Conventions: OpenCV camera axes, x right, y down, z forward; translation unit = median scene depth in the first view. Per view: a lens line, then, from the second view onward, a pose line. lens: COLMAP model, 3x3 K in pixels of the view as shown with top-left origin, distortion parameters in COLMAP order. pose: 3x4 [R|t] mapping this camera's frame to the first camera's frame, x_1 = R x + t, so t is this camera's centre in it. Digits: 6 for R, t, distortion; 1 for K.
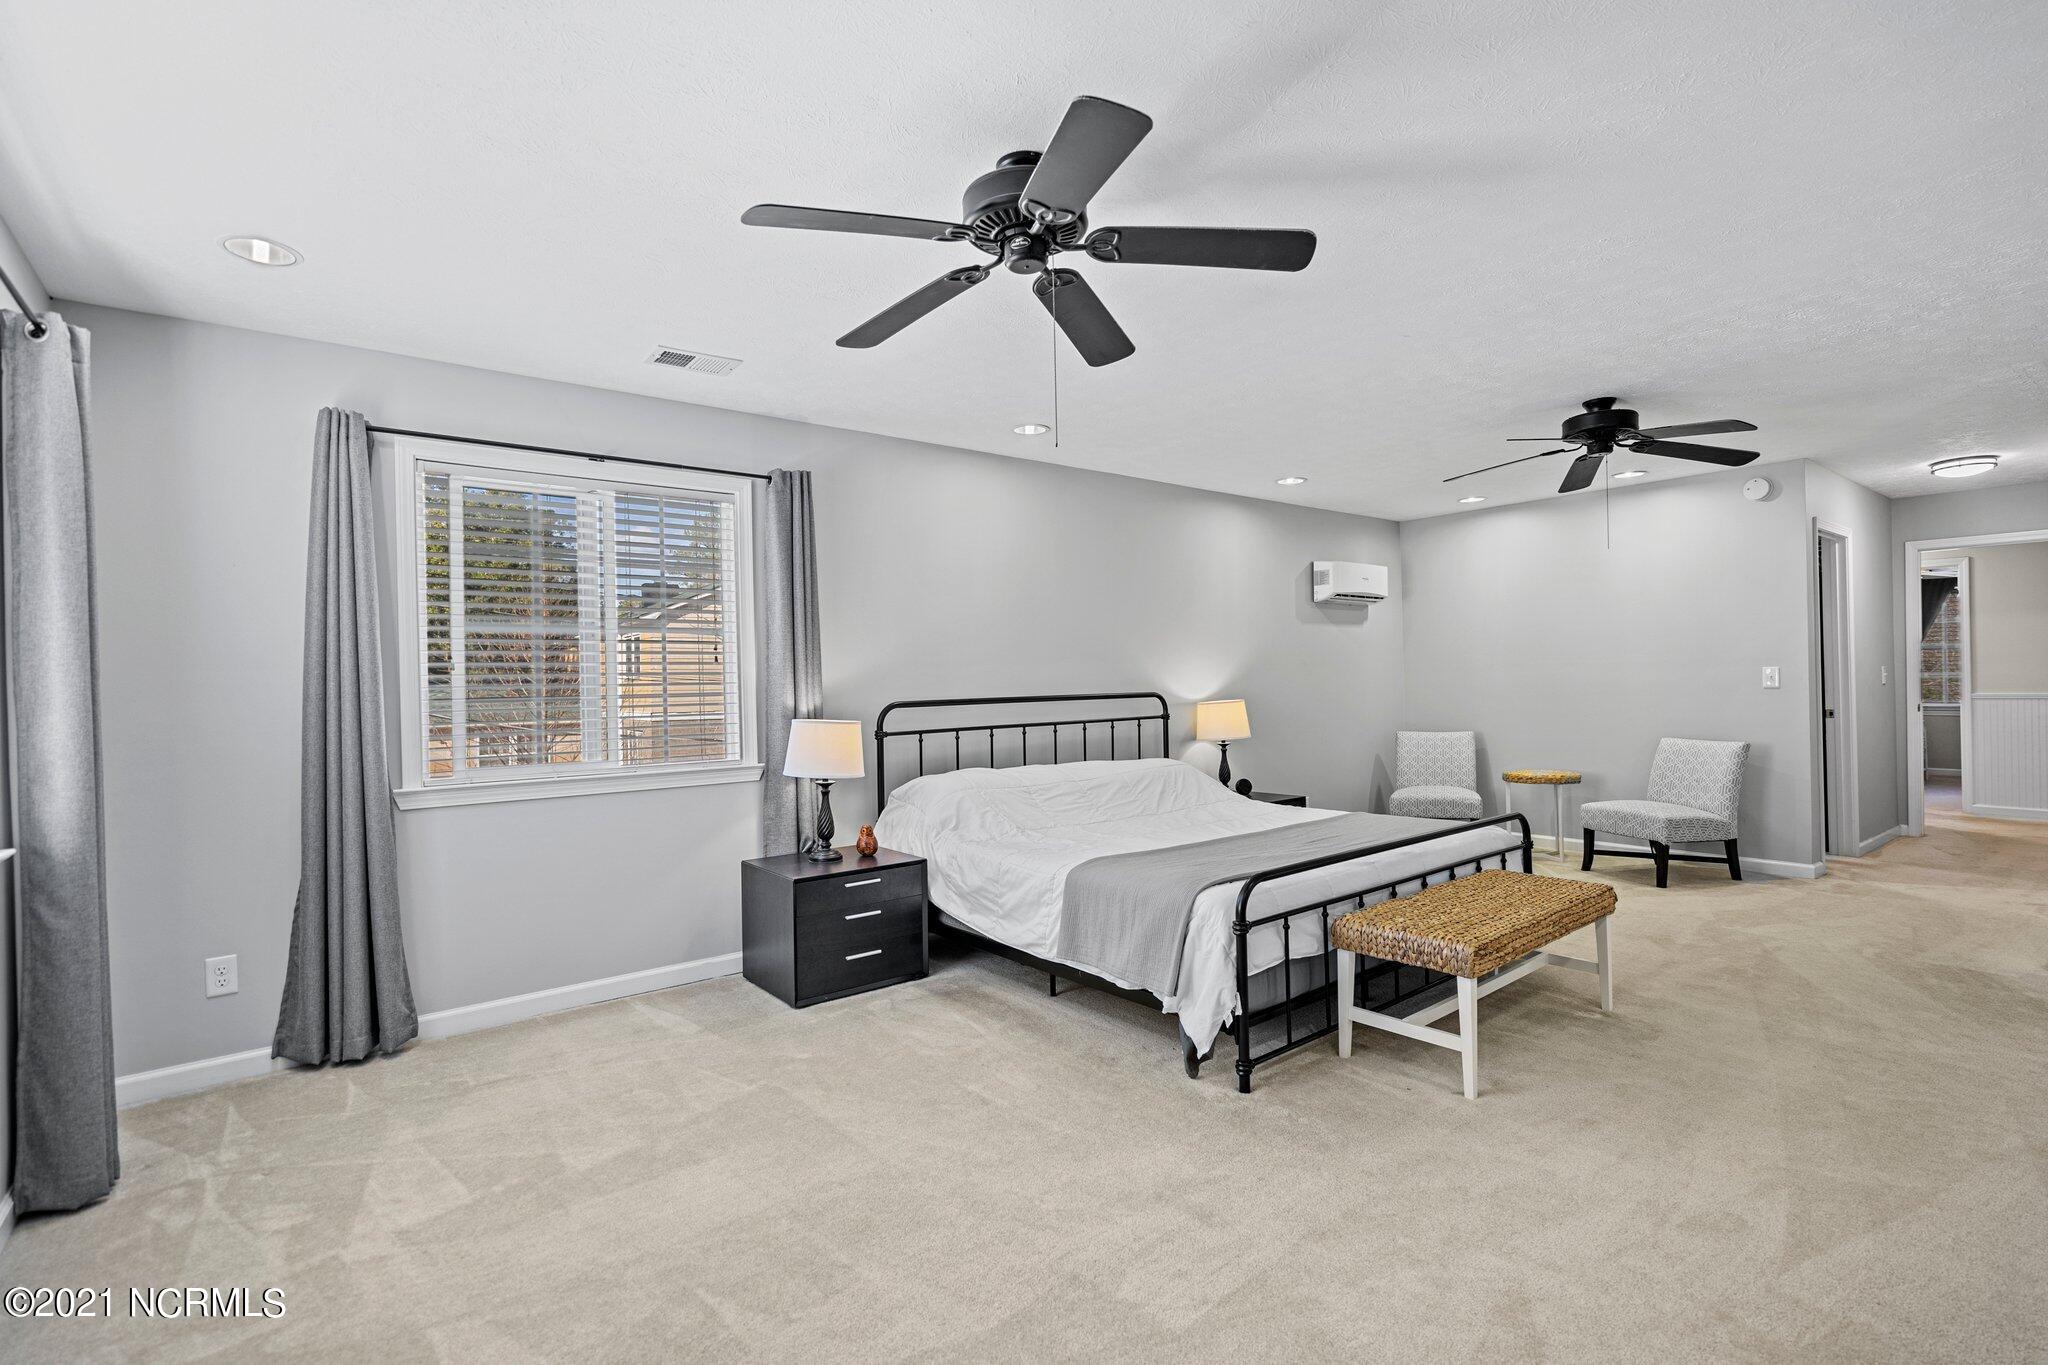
lens RADIAL K [[924.5, 0, 1006.4], [0, 924.5, 681.8], [0, 0, 1]] dist [-0.003110, 0.002048]
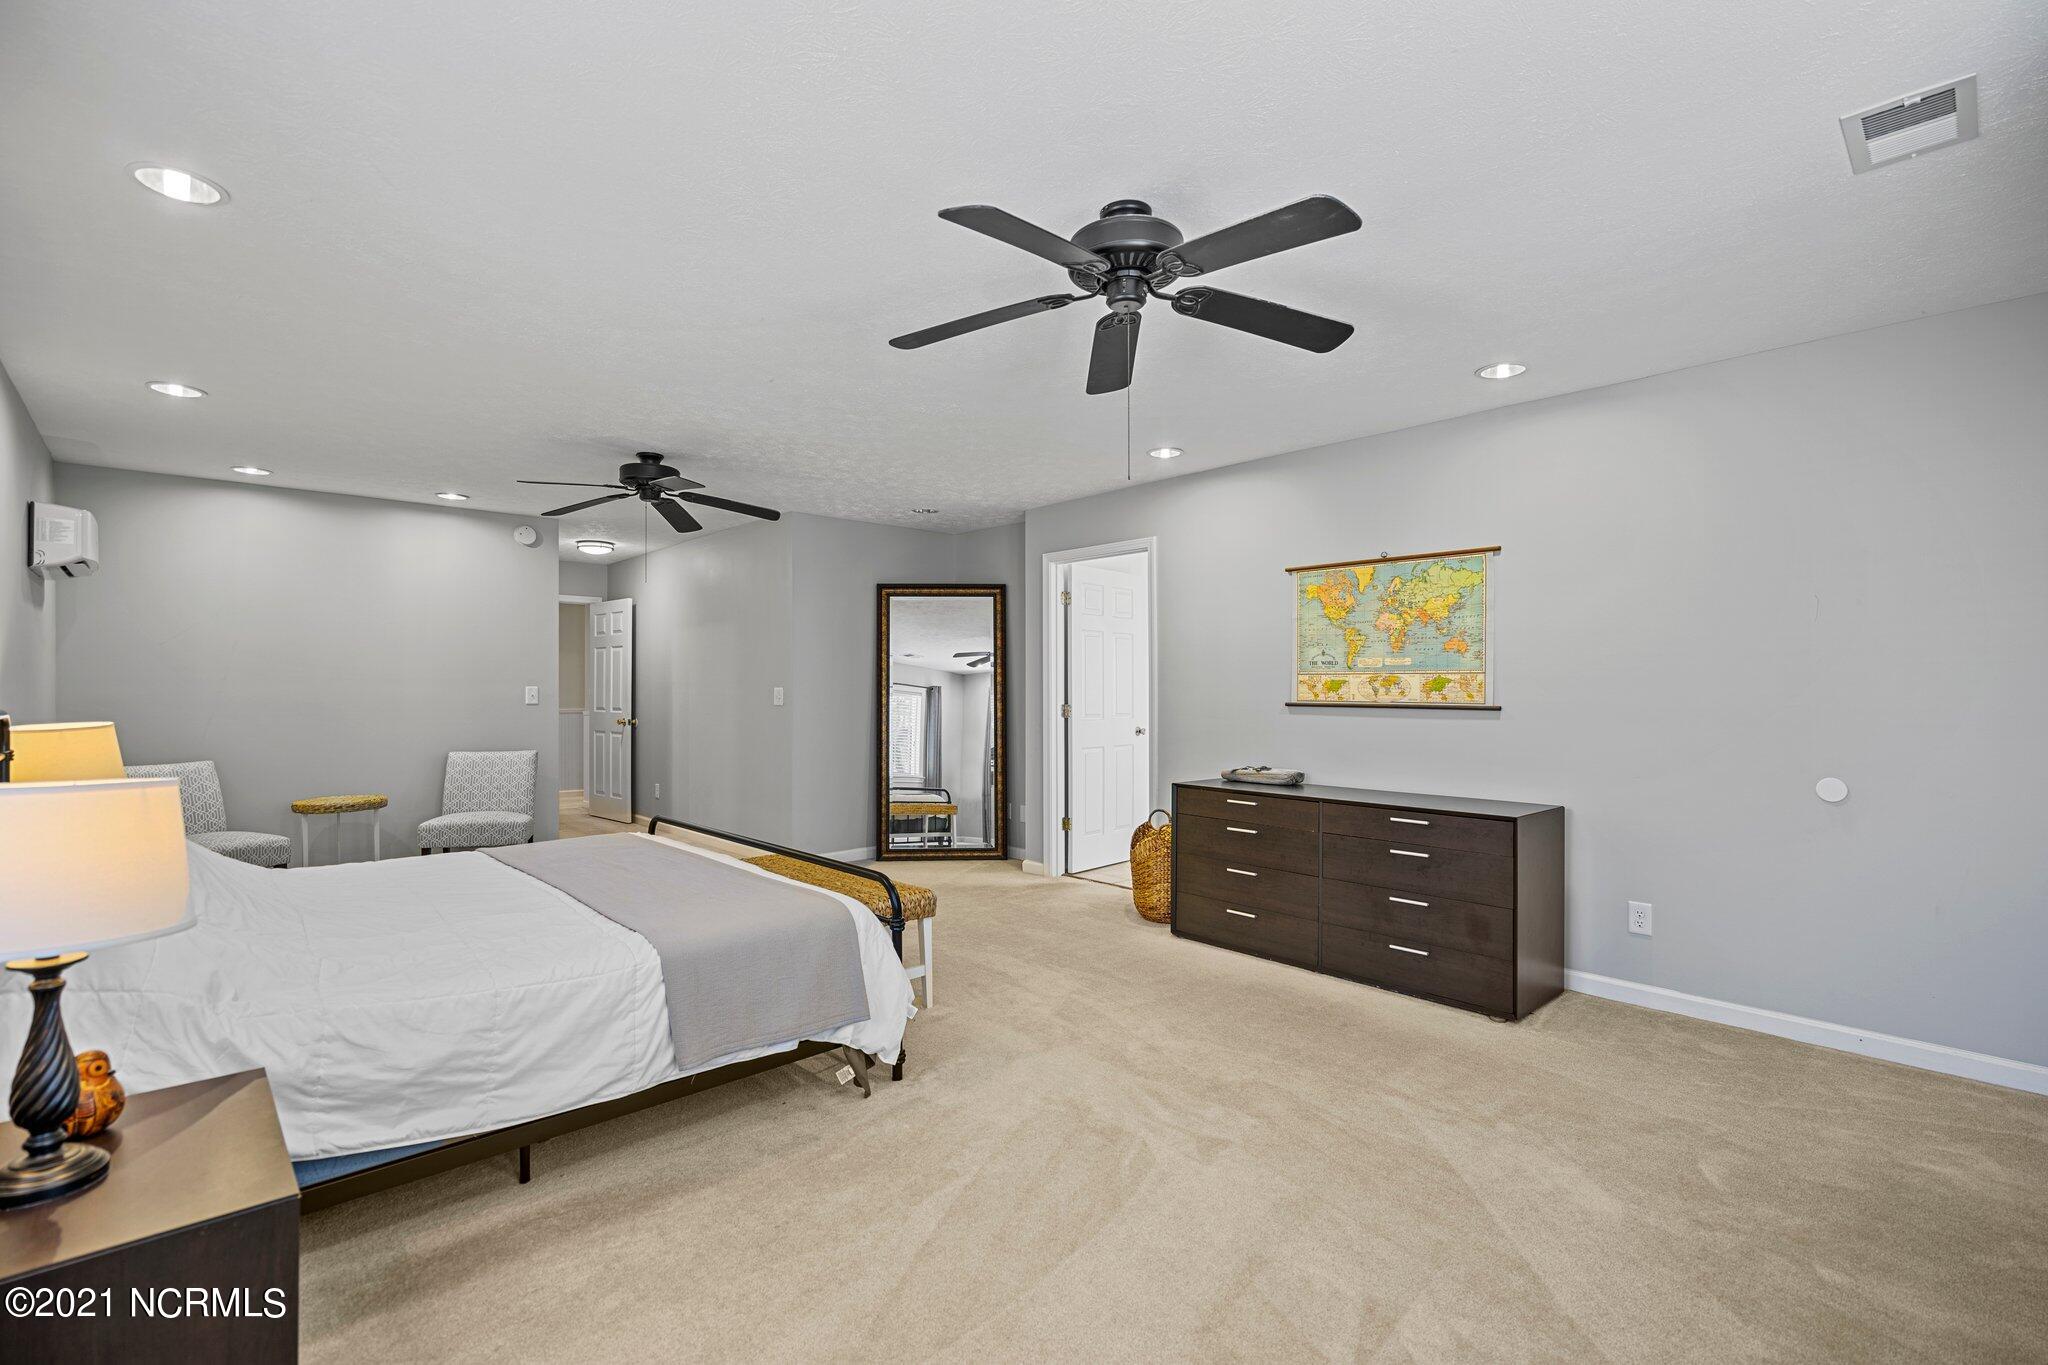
lens RADIAL K [[924.5, 0, 1021.1], [0, 924.5, 680.5], [0, 0, 1]] dist [-0.003110, 0.002048]
pose [[-0.077154, 0.026361, 0.996671, -0.409872], [-0.001404, 0.999647, -0.026549, 0.007091], [-0.997018, -0.003447, -0.077090, 0.467412]]
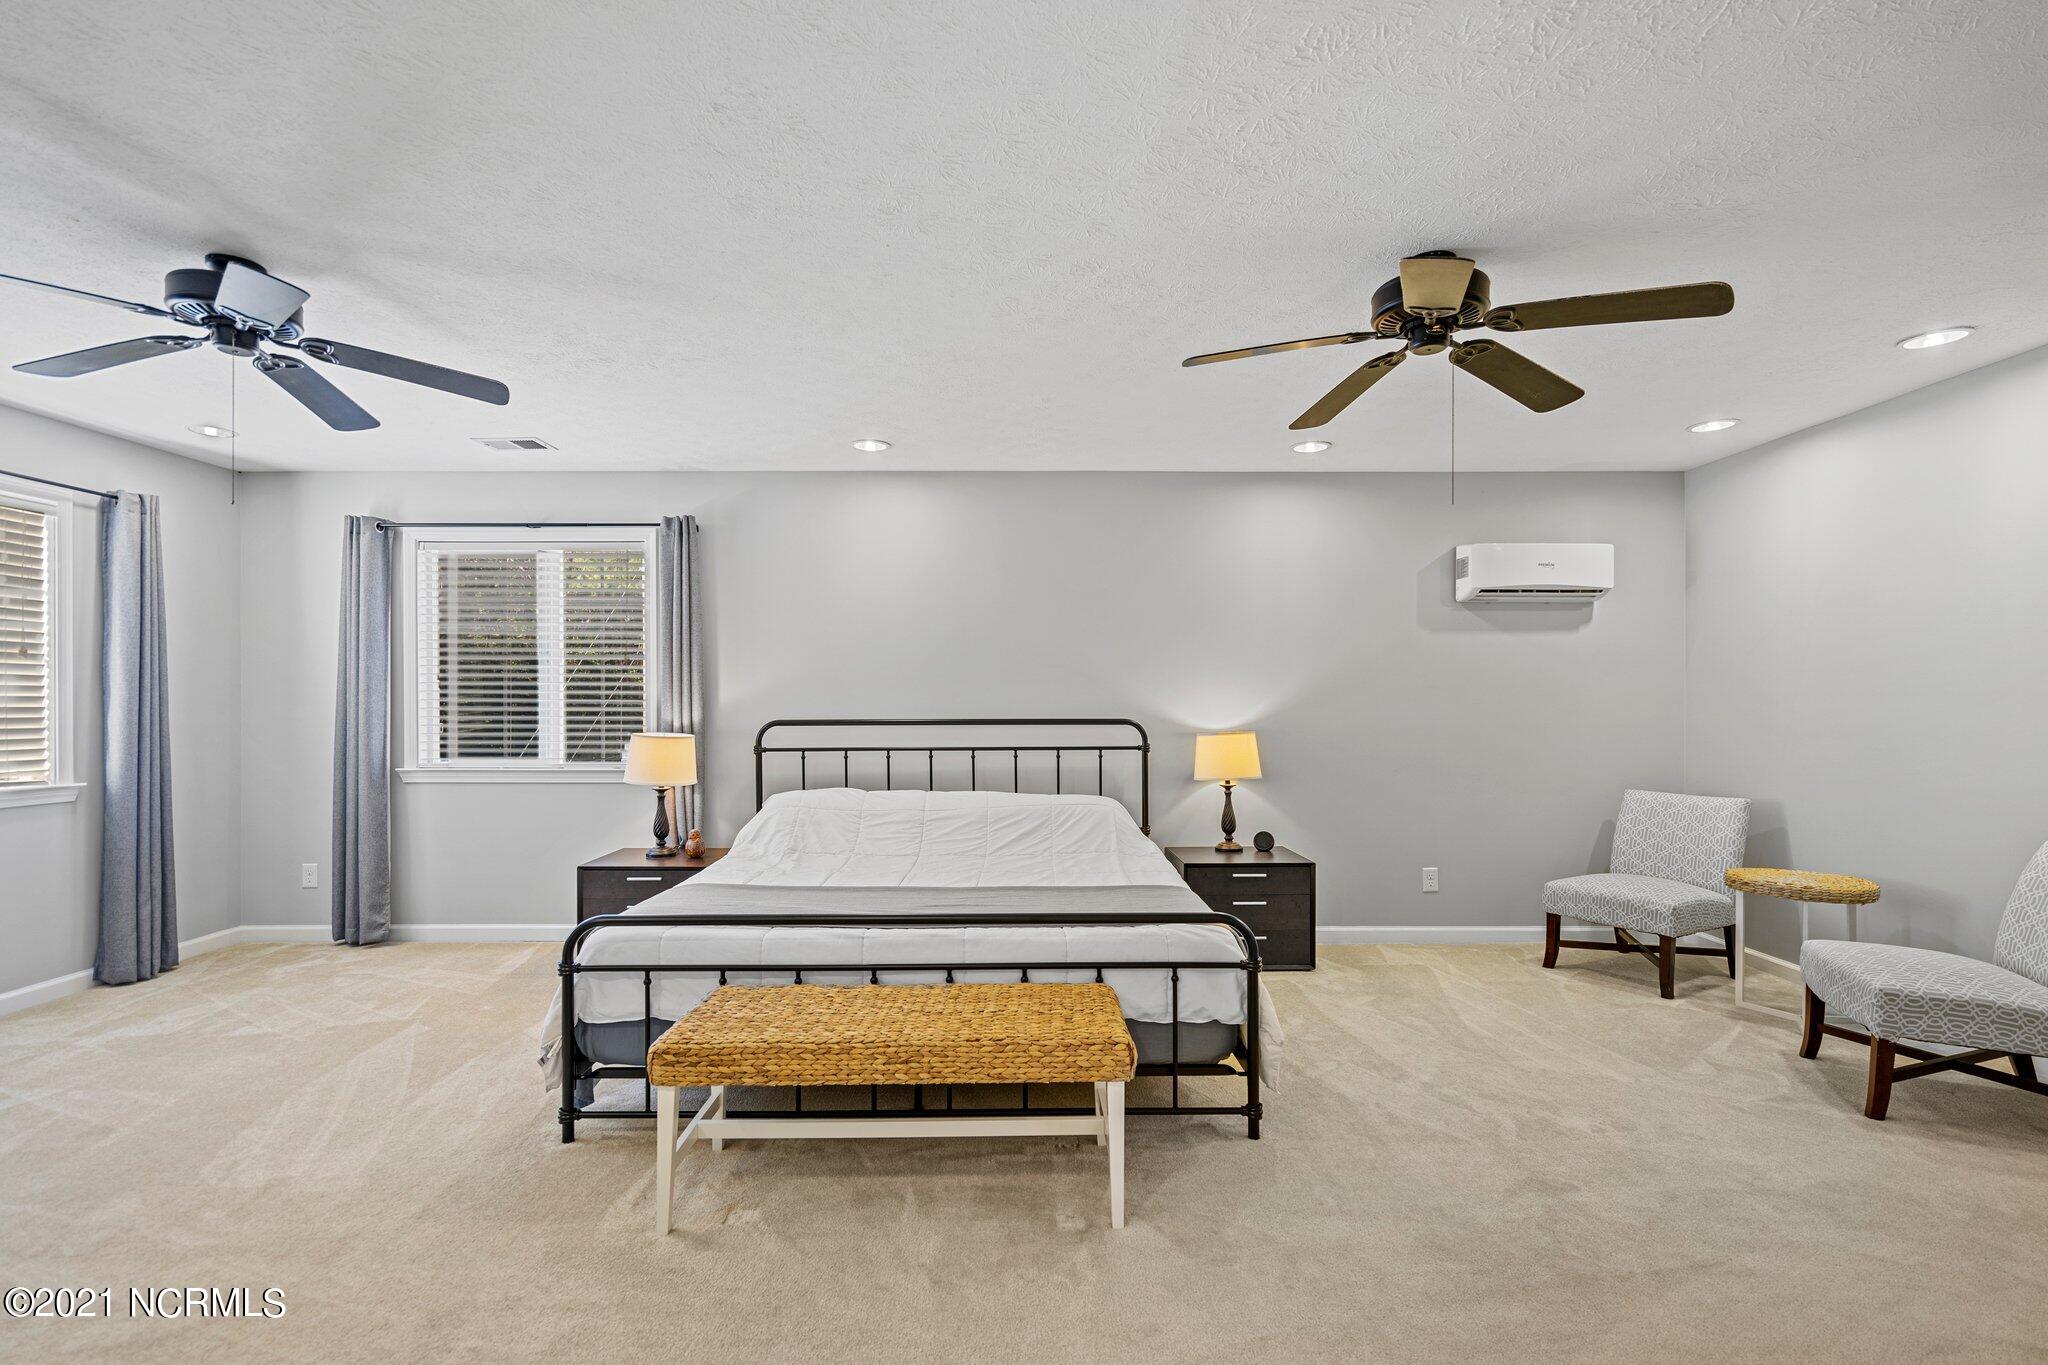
lens RADIAL K [[924.5, 0, 1017.1], [0, 924.5, 698.4], [0, 0, 1]] dist [-0.003110, 0.002048]
pose [[0.794334, 0.023004, -0.607045, 0.610544], [-0.015001, 0.999721, 0.018255, -0.022491], [0.607296, -0.005394, 0.794457, 0.257644]]
